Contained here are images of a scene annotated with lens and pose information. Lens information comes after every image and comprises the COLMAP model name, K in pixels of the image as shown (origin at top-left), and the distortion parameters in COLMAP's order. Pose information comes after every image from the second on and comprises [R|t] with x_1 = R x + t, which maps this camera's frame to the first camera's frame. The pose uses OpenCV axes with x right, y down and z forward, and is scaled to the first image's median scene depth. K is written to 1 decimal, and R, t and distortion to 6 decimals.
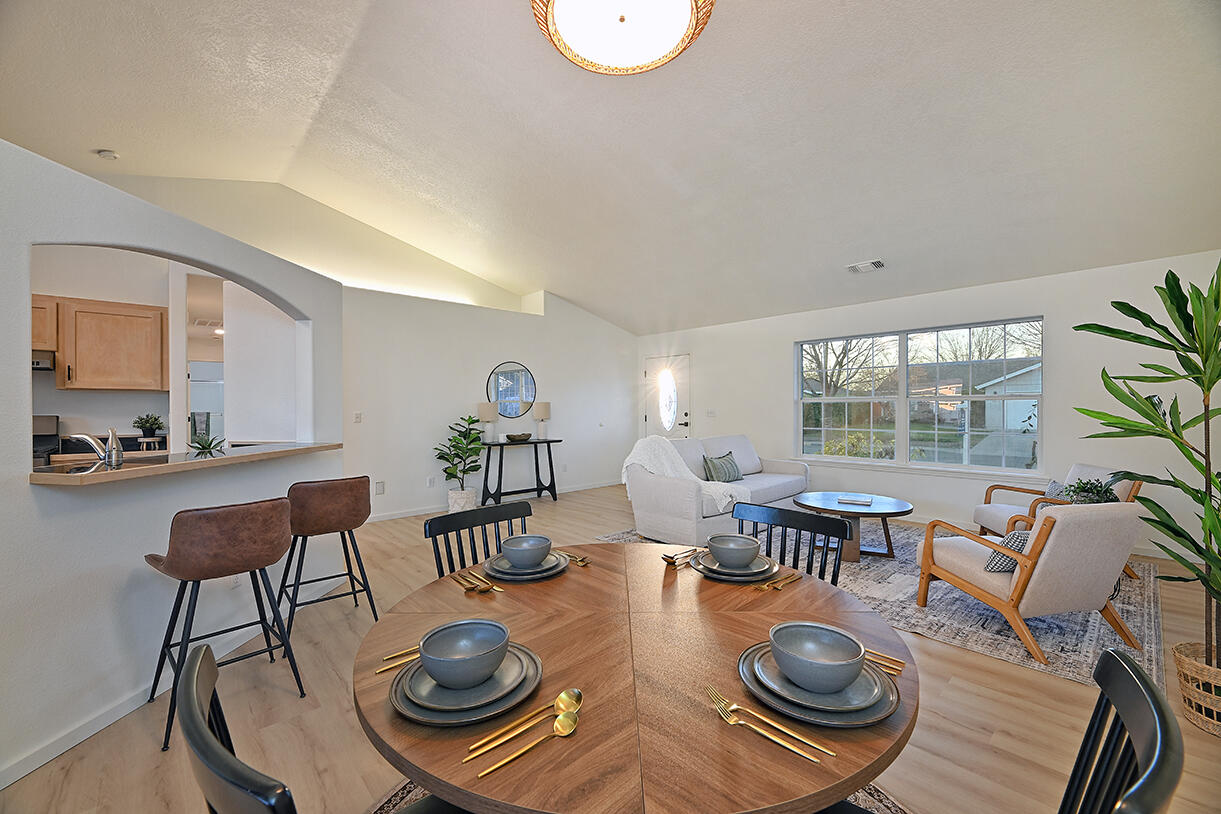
lens RADIAL K [[491.1, 0, 606.3], [0, 491.1, 408.7], [0, 0, 1]] dist [-0.002381, -0.001032]
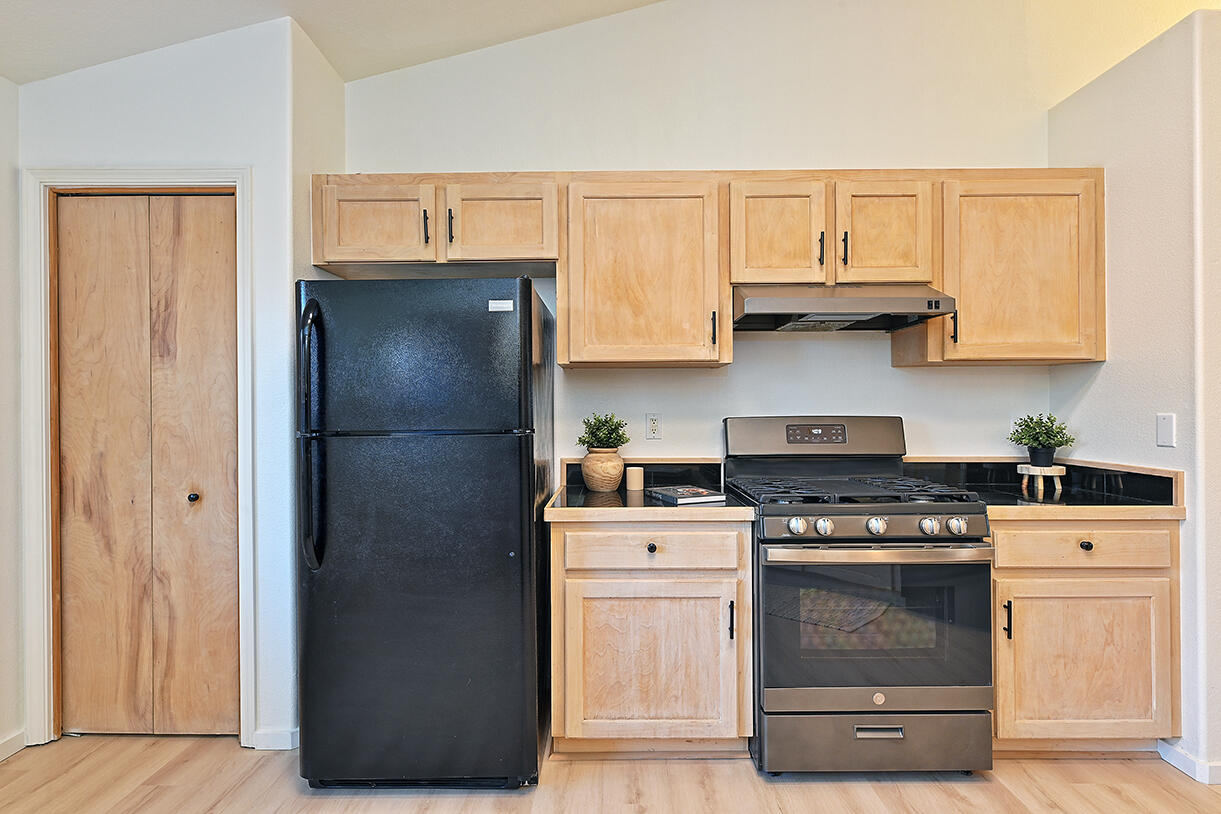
lens RADIAL K [[606.2, 0, 610.5], [0, 606.2, 407.0], [0, 0, 1]] dist [0.000603, -0.000843]
pose [[0.734827, 0.000159, -0.678255, -0.660880], [0.000960, 0.999999, 0.001274, 0.002236], [0.678254, -0.001587, 0.734826, 0.239528]]
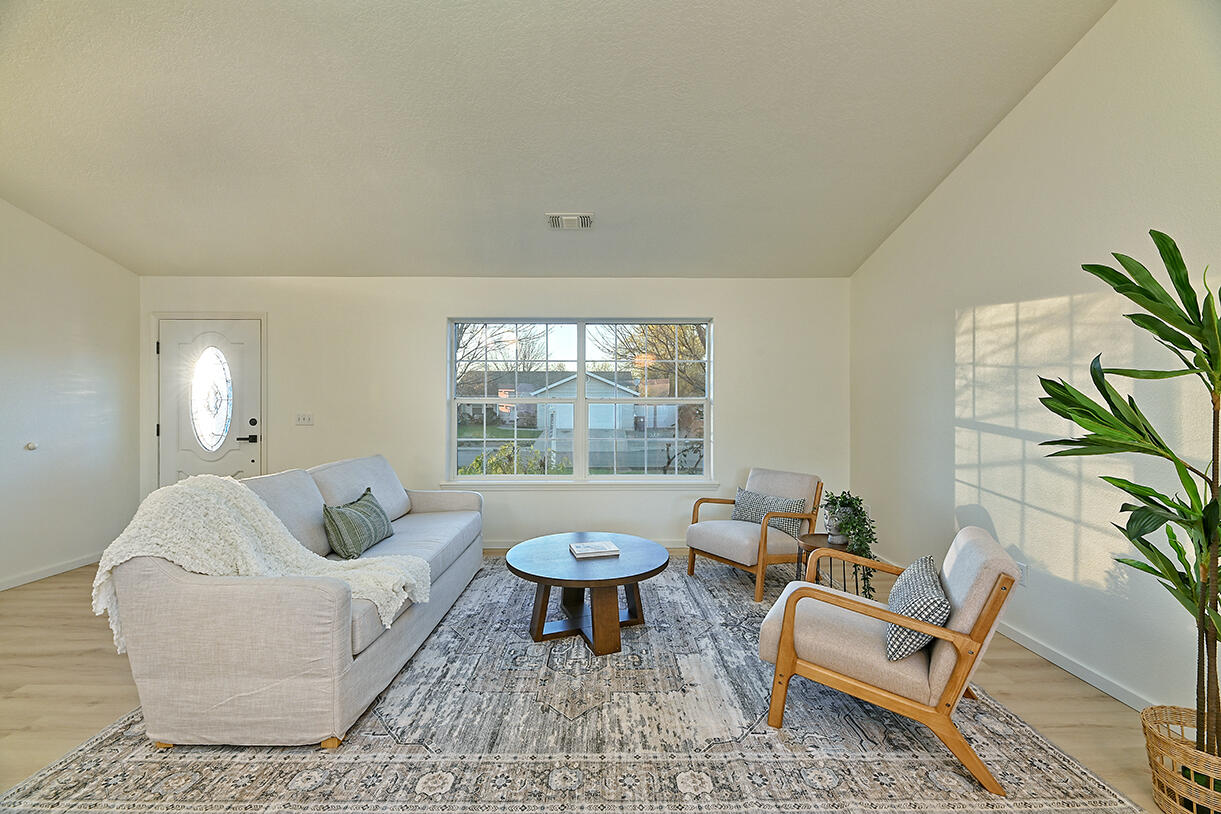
lens RADIAL K [[491.1, 0, 606.3], [0, 491.1, 408.7], [0, 0, 1]] dist [-0.002381, -0.001032]
pose [[0.669155, 0.005743, 0.743100, 0.013539], [-0.001390, 0.999978, -0.006477, -0.001083], [-0.743121, 0.003301, 0.669149, 0.388525]]
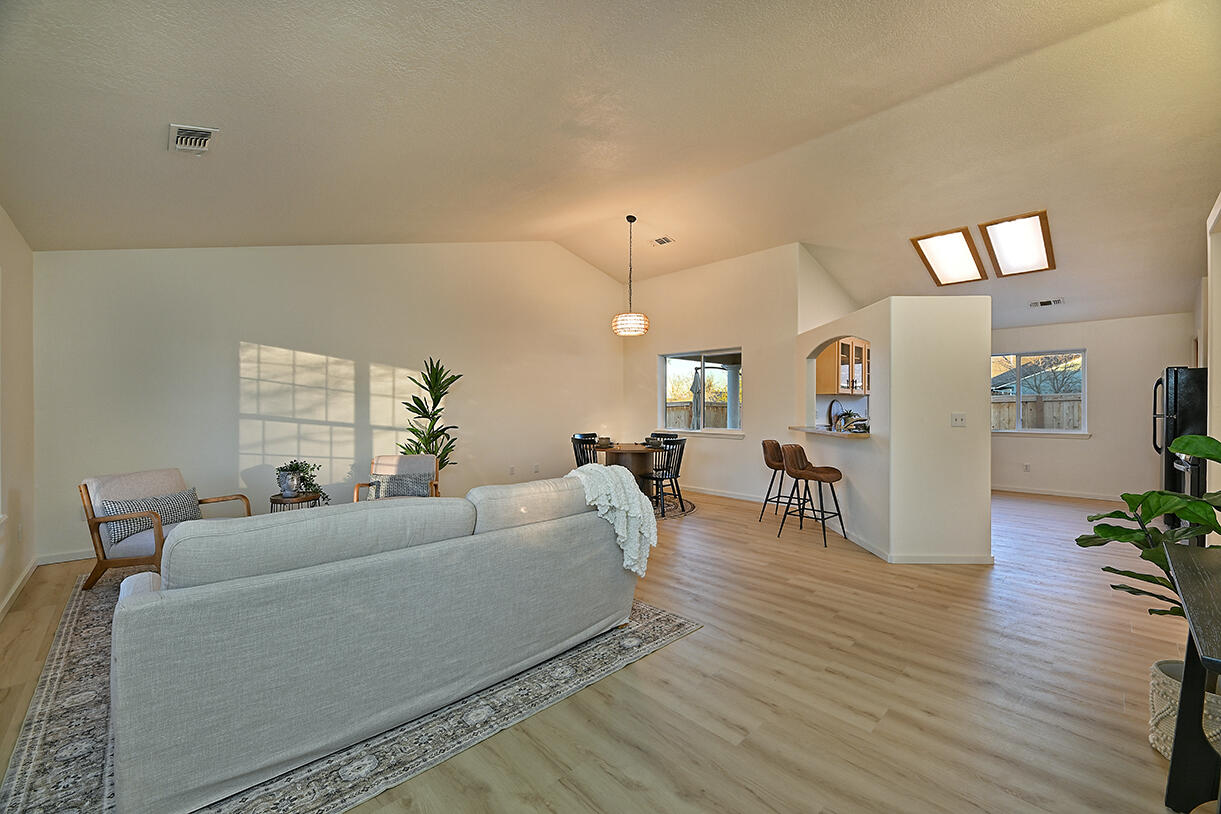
lens RADIAL K [[491.1, 0, 606.3], [0, 491.1, 408.7], [0, 0, 1]] dist [-0.002381, -0.001032]
pose [[-0.999756, 0.003951, -0.021716, 0.083016], [0.003804, 0.999970, 0.006806, -0.005046], [0.021743, 0.006722, -0.999741, 1.290688]]
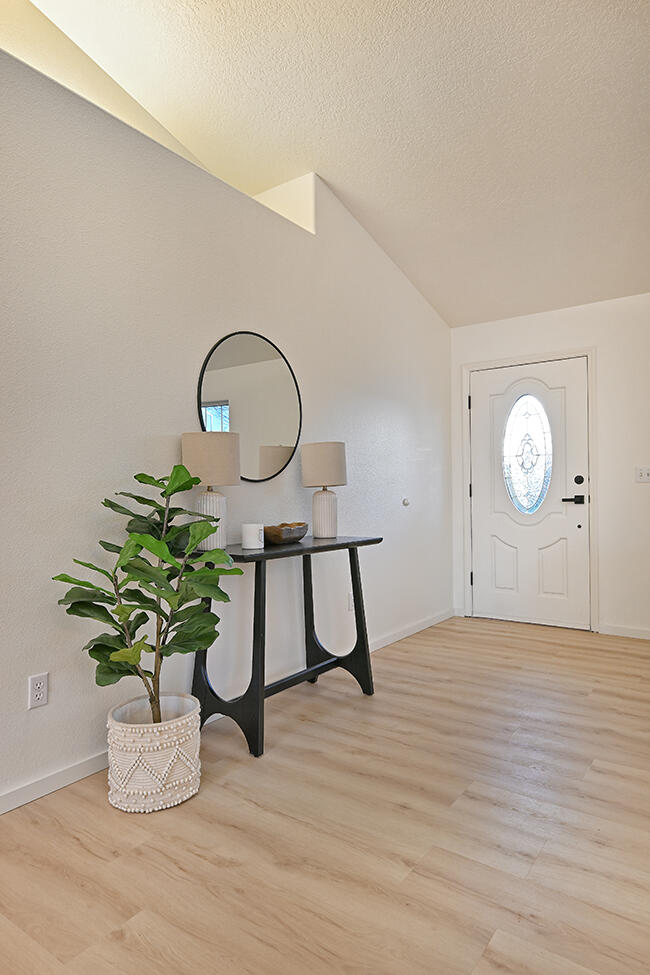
lens RADIAL K [[587.5, 0, 325.0], [0, 587.5, 487.5], [0, 0, 1]] dist [0.000591, -0.000402]
pose [[0.978856, -0.002741, 0.204531, -0.265361], [0.005387, 0.999909, -0.012383, 0.033044], [-0.204478, 0.013223, 0.978782, 0.626331]]
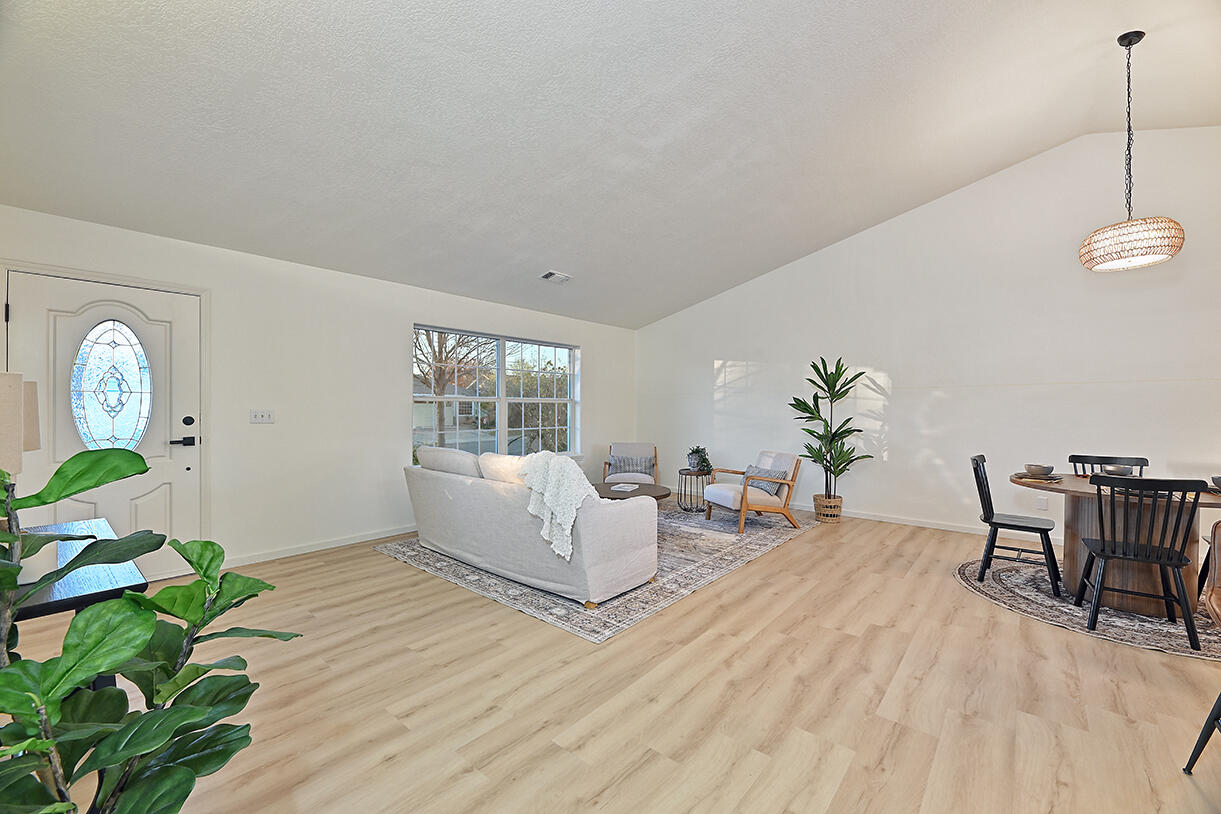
lens RADIAL K [[491.1, 0, 606.3], [0, 491.1, 408.7], [0, 0, 1]] dist [-0.002381, -0.001032]
pose [[-0.123112, 0.000425, 0.992393, -0.465069], [-0.001496, 0.999999, -0.000614, -0.000256], [-0.992392, -0.001560, -0.123111, 0.857286]]
